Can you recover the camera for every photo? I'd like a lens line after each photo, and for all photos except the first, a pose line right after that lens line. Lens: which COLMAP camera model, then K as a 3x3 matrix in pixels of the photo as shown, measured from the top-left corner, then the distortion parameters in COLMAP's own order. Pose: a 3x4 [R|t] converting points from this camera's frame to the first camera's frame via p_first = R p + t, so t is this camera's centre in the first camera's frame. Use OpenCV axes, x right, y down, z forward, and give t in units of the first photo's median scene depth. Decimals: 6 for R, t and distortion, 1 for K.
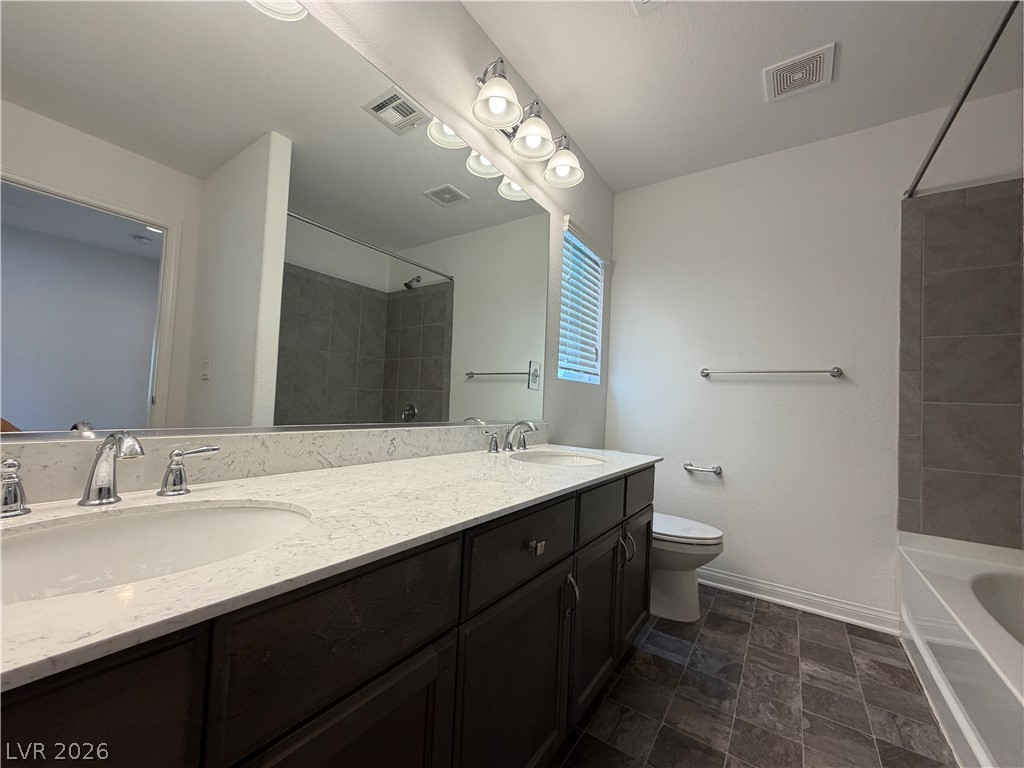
lens RADIAL K [[409.1, 0, 509.1], [0, 409.1, 385.3], [0, 0, 1]] dist [0.000698, 0.000005]
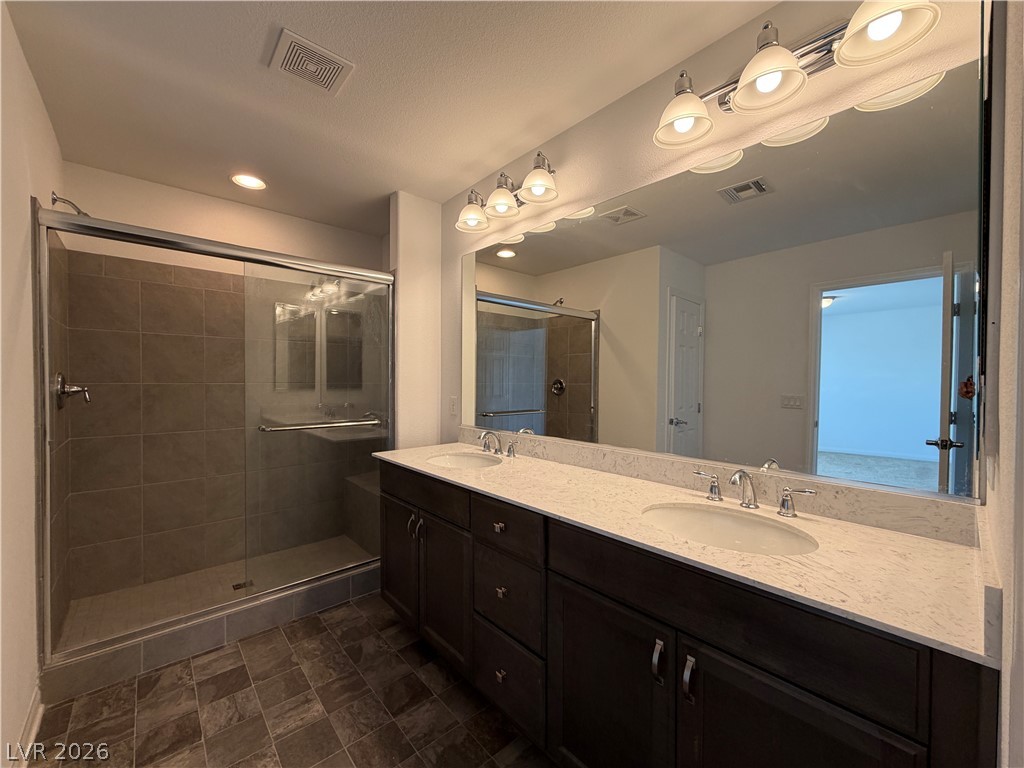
lens RADIAL K [[409.1, 0, 509.2], [0, 409.1, 383.5], [0, 0, 1]] dist [0.000698, 0.000005]
pose [[-0.242998, -0.032284, -0.969489, 1.628444], [0.031508, 0.998656, -0.041152, -0.043302], [0.969515, -0.040546, -0.241654, 1.755578]]
